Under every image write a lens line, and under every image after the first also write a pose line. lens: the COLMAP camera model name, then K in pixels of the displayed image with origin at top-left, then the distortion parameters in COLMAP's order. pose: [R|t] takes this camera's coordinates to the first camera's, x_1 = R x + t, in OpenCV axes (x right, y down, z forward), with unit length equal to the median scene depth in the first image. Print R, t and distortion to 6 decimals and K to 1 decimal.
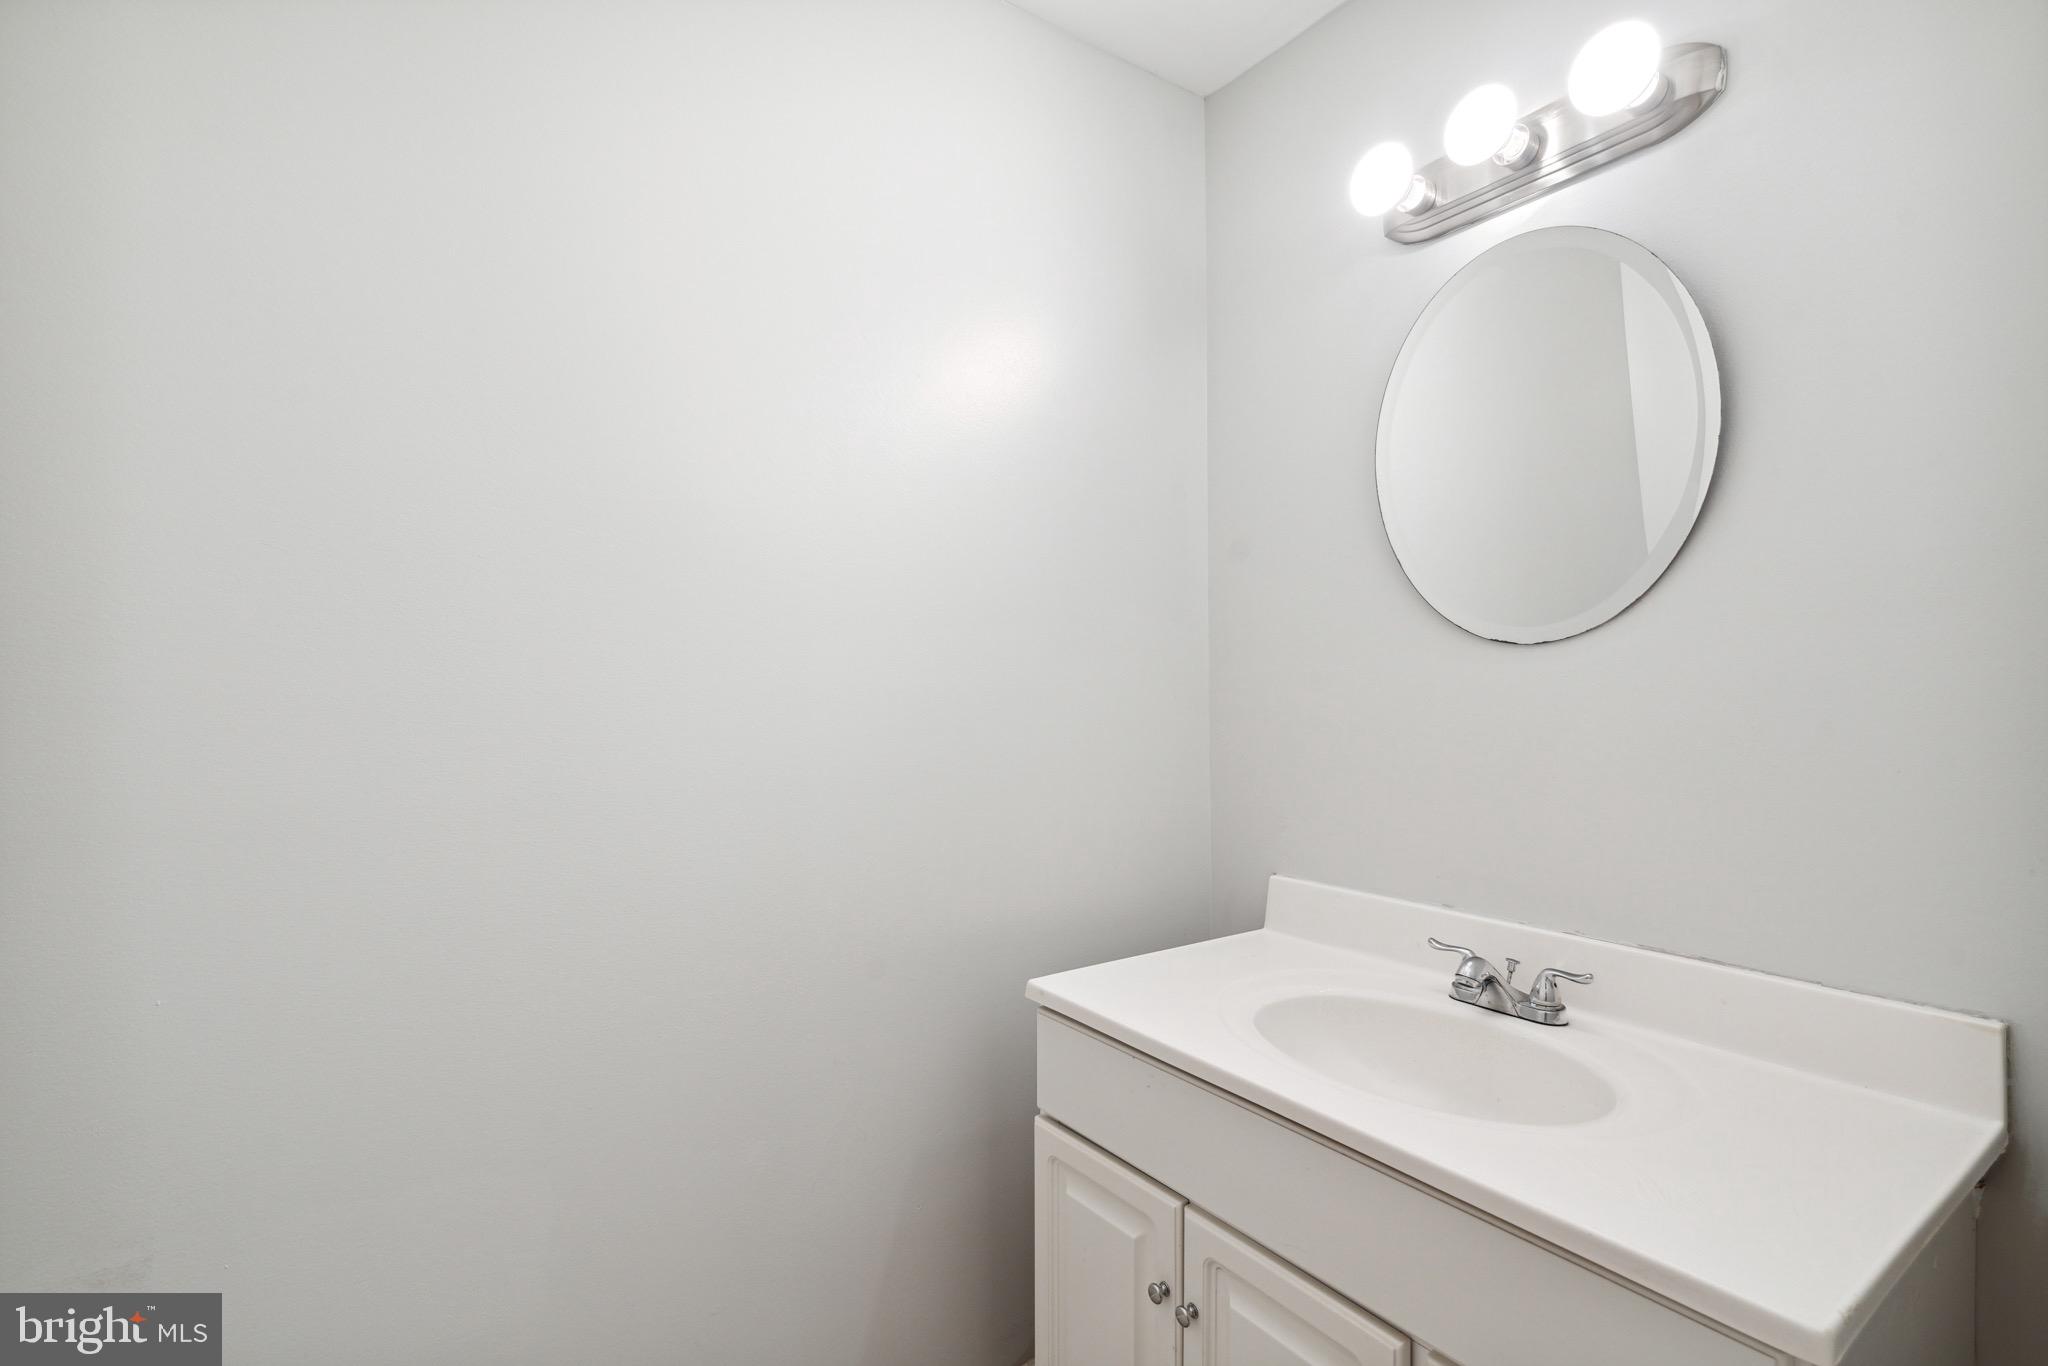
lens RADIAL K [[967.3, 0, 1016.8], [0, 967.3, 694.8], [0, 0, 1]] dist [-0.001318, 0.010244]
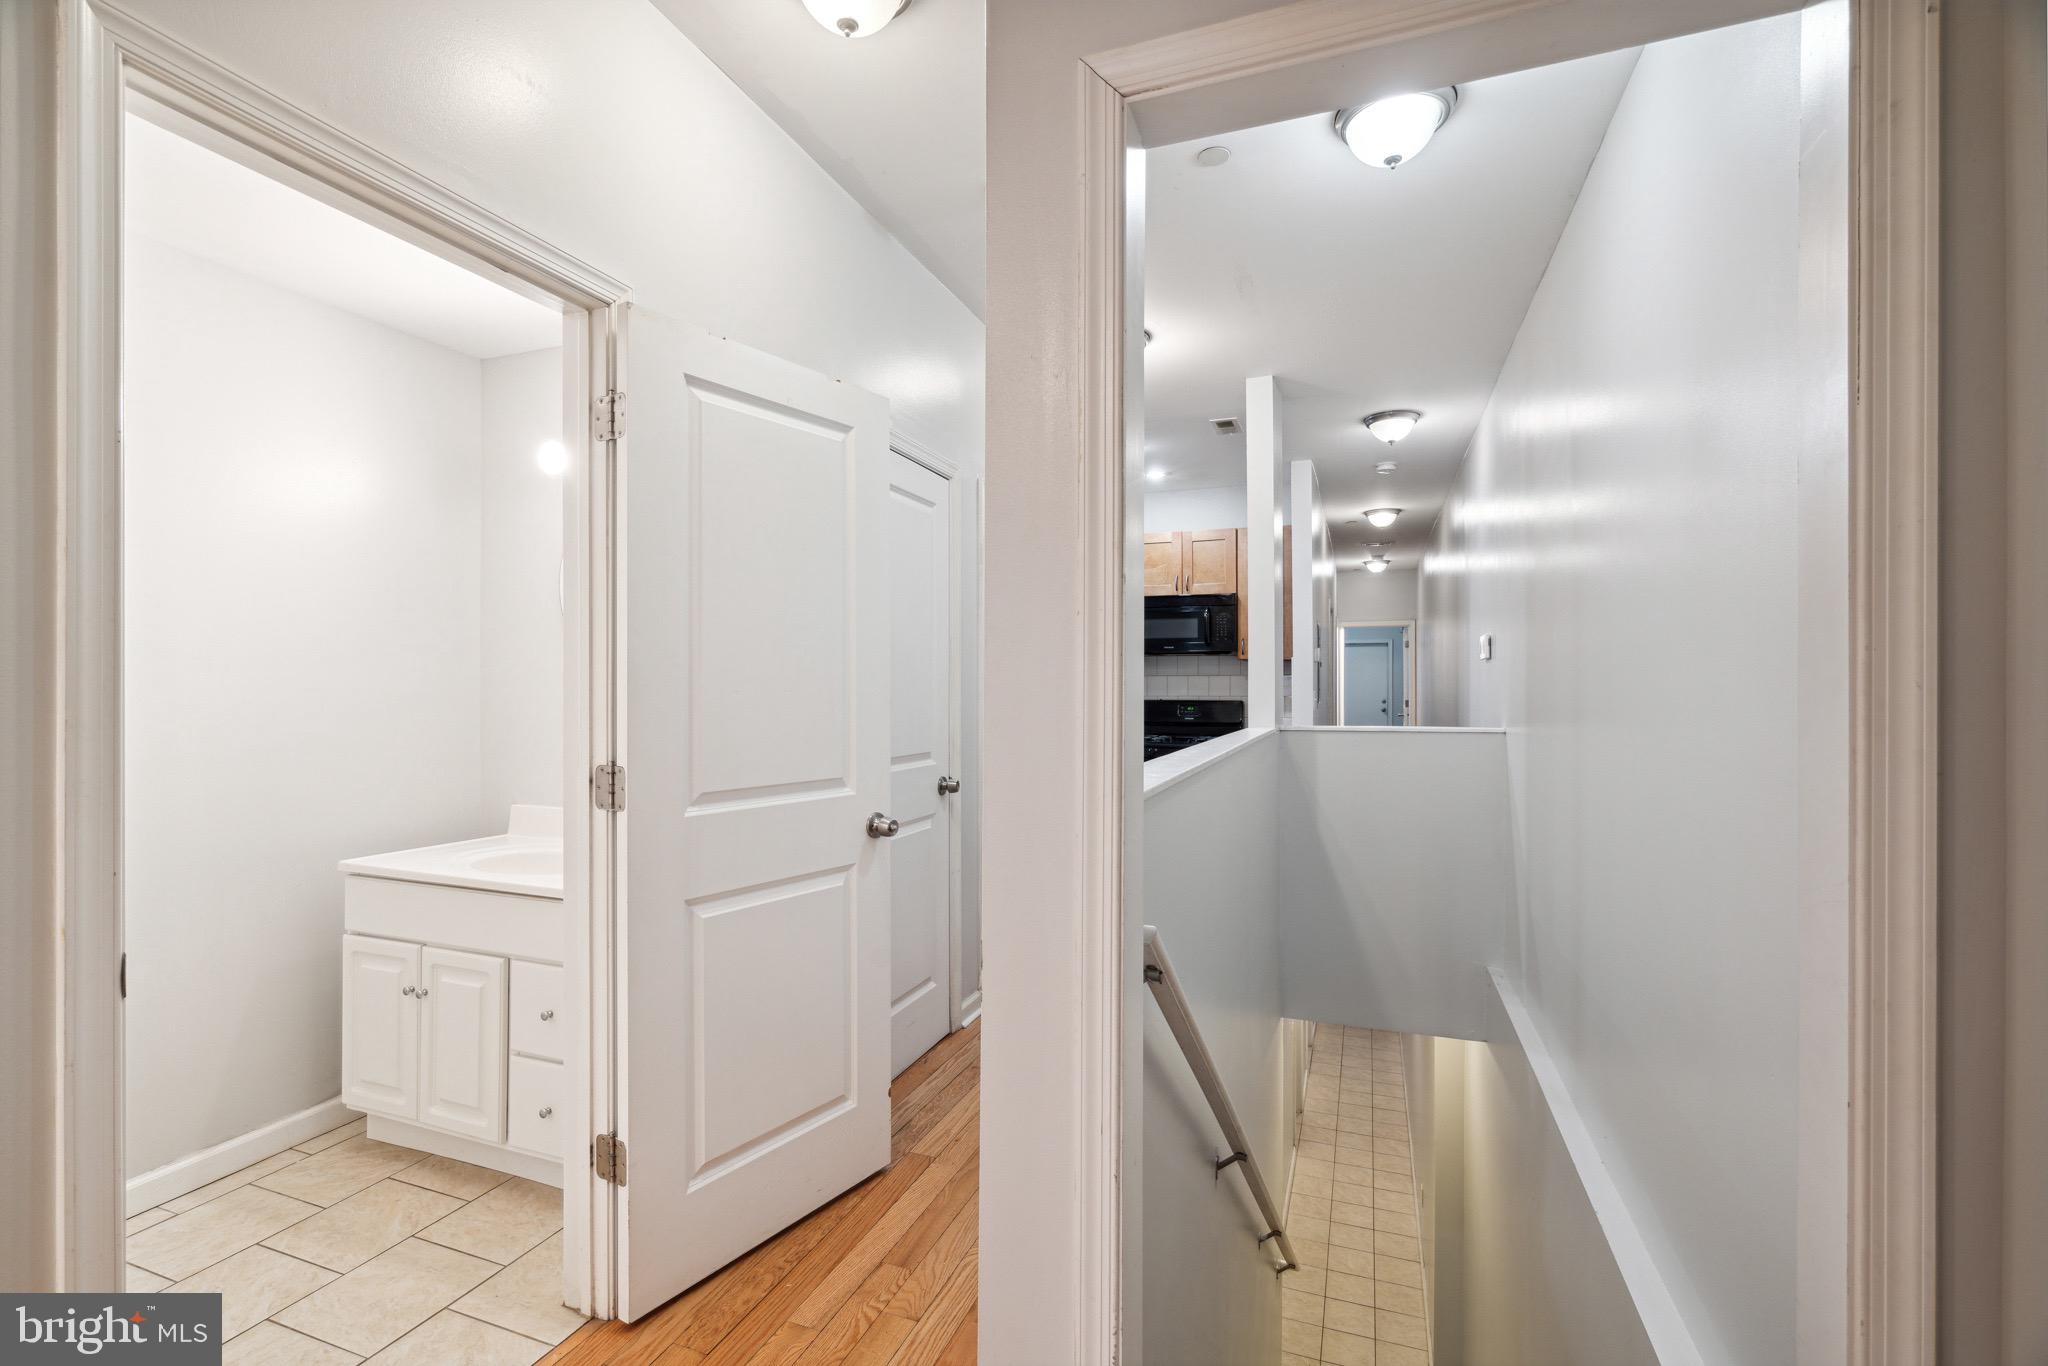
lens RADIAL K [[921.2, 0, 1024.0], [0, 921.2, 683.0], [0, 0, 1]] dist [-0.012258, 0.008918]
pose [[0.831155, 0.005239, 0.556016, 0.128598], [0.003411, 0.999889, -0.014520, -0.016778], [-0.556030, 0.013965, 0.831045, -1.239793]]
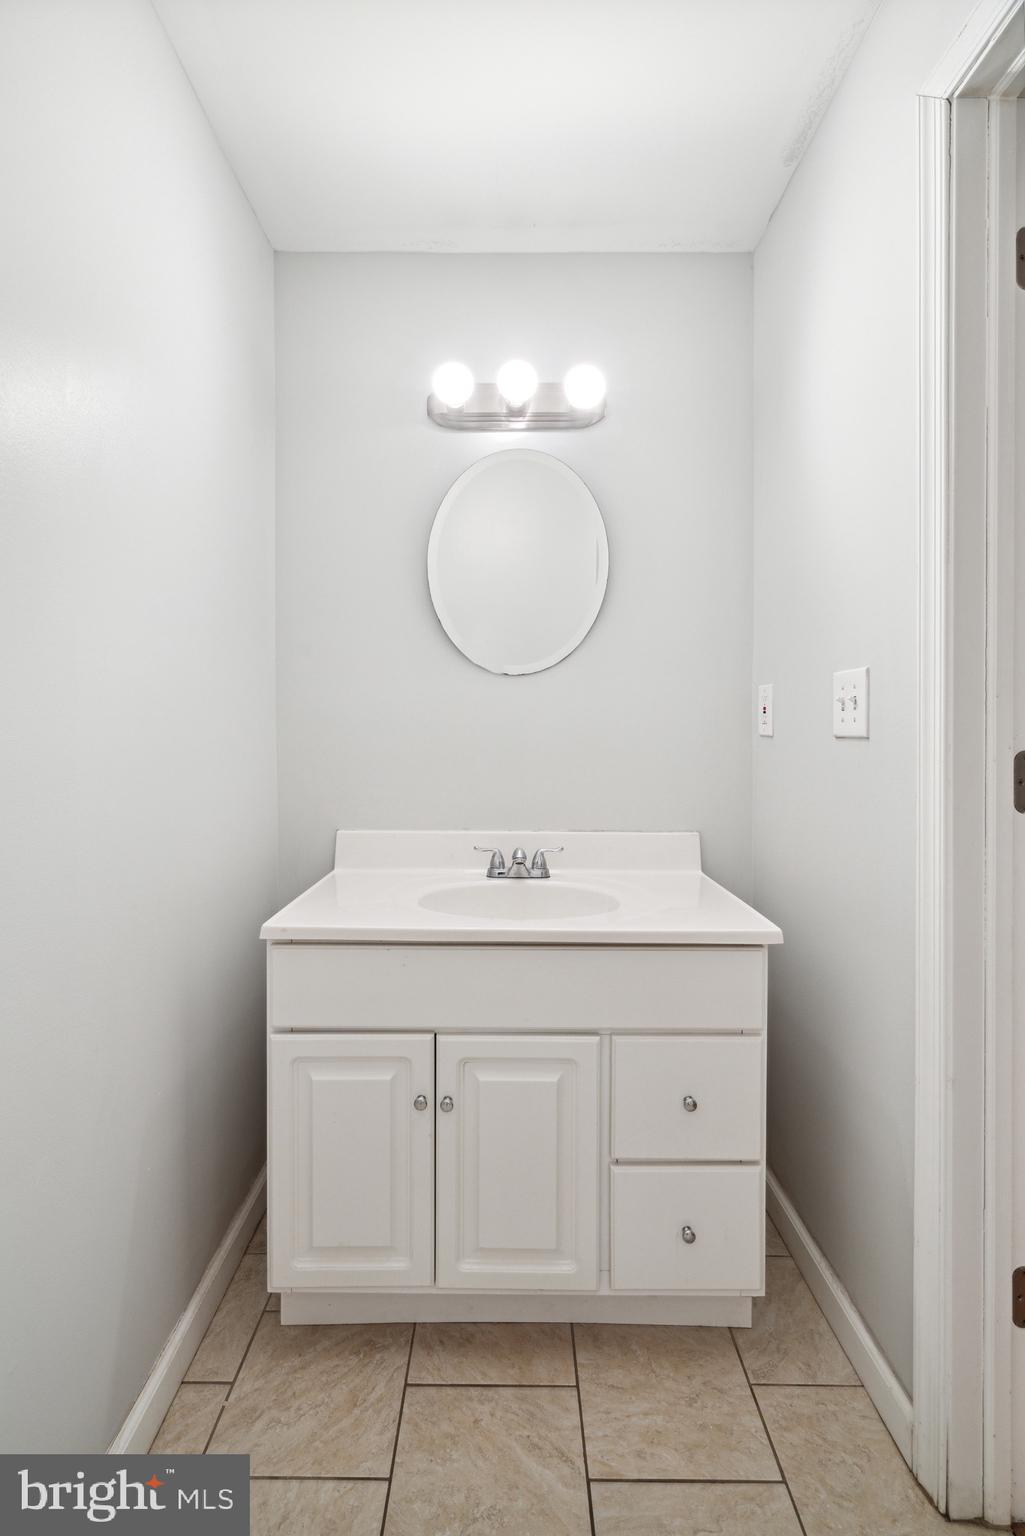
lens RADIAL K [[699.9, 0, 514.2], [0, 699.9, 743.7], [0, 0, 1]] dist [-0.001442, 0.000486]
pose [[0.574220, -0.004669, 0.818688, -0.542178], [0.004188, 0.999987, 0.002766, 0.072215], [-0.818690, 0.001841, 0.574232, 0.252104]]
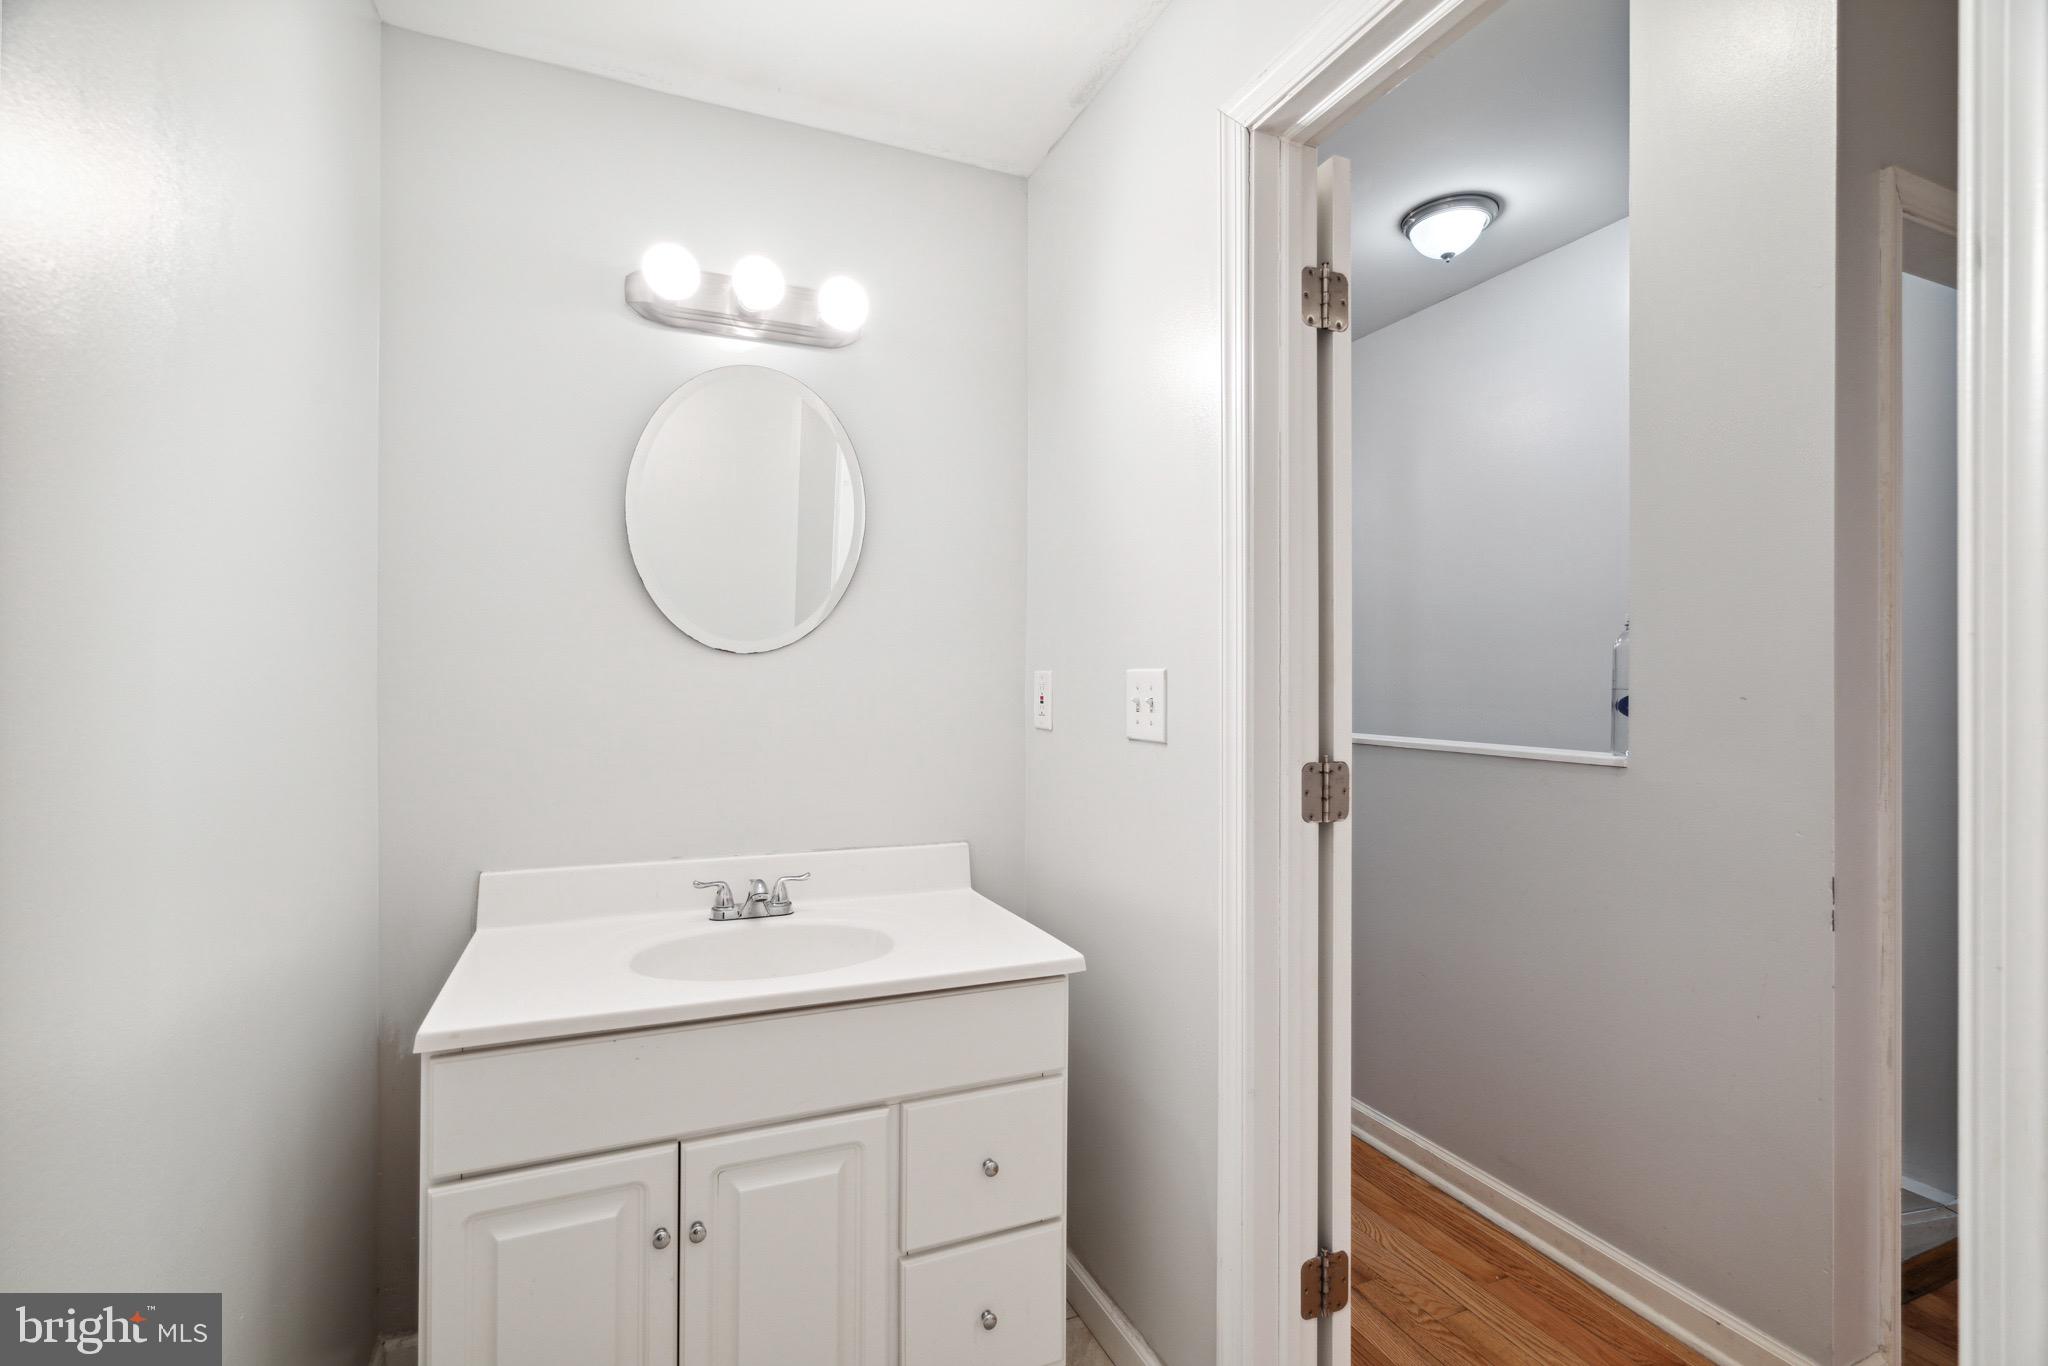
lens RADIAL K [[921.2, 0, 1024.0], [0, 921.2, 683.0], [0, 0, 1]] dist [-0.012258, 0.008918]
pose [[0.203766, 0.009252, 0.978976, -0.686074], [0.003424, 0.999943, -0.010162, 0.004714], [-0.979014, 0.005422, 0.203723, 0.337293]]
